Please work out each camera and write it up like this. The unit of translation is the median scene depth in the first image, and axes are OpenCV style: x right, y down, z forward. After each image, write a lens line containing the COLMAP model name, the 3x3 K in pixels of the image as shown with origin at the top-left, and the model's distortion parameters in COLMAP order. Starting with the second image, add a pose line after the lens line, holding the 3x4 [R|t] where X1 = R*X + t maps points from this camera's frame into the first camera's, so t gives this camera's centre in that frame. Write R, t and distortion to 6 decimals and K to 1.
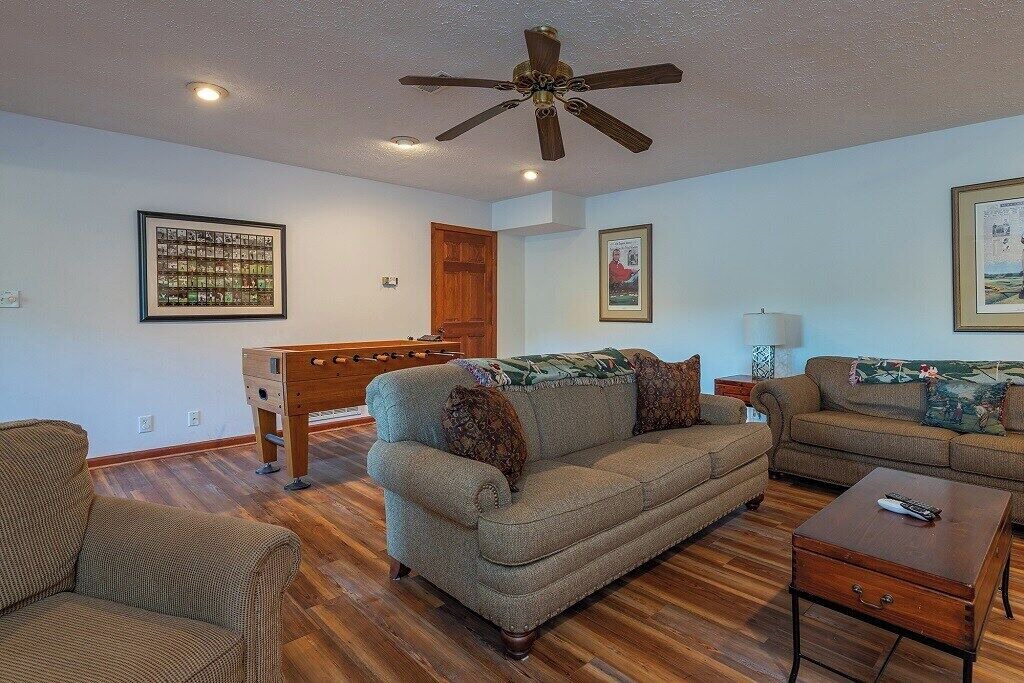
lens RADIAL K [[535.9, 0, 534.1], [0, 535.9, 322.2], [0, 0, 1]] dist [0.015221, -0.000214]
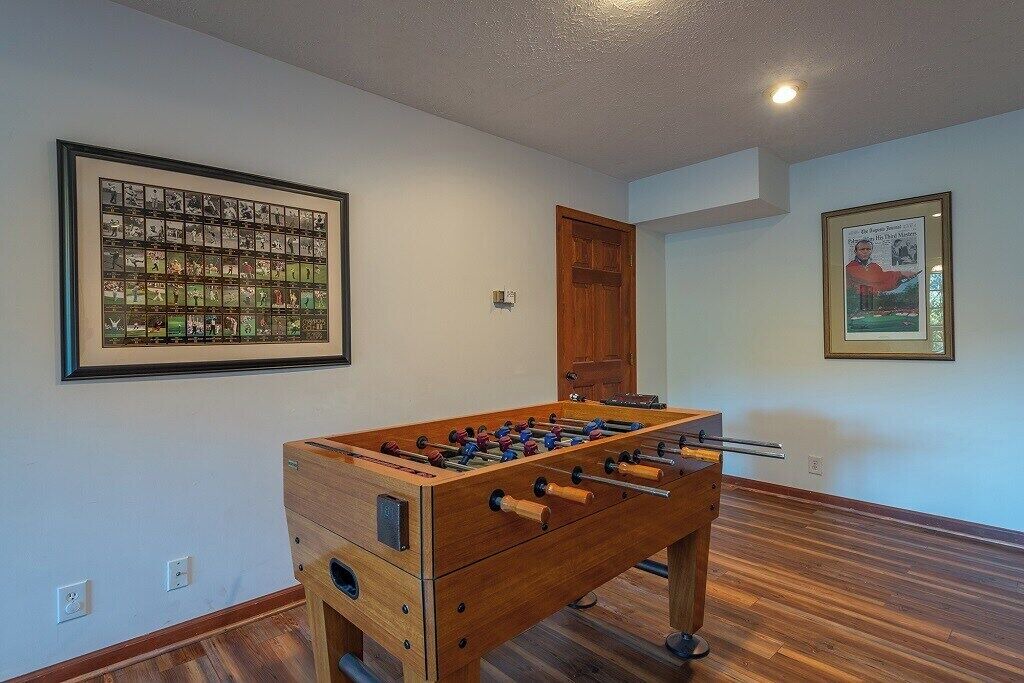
lens RADIAL K [[514.1, 0, 508.6], [0, 514.1, 338.8], [0, 0, 1]] dist [0.014073, -0.002294]
pose [[0.999337, -0.014789, -0.033270, -0.291598], [0.013869, 0.999520, -0.027719, -0.016307], [0.033664, 0.027239, 0.999062, 0.498787]]
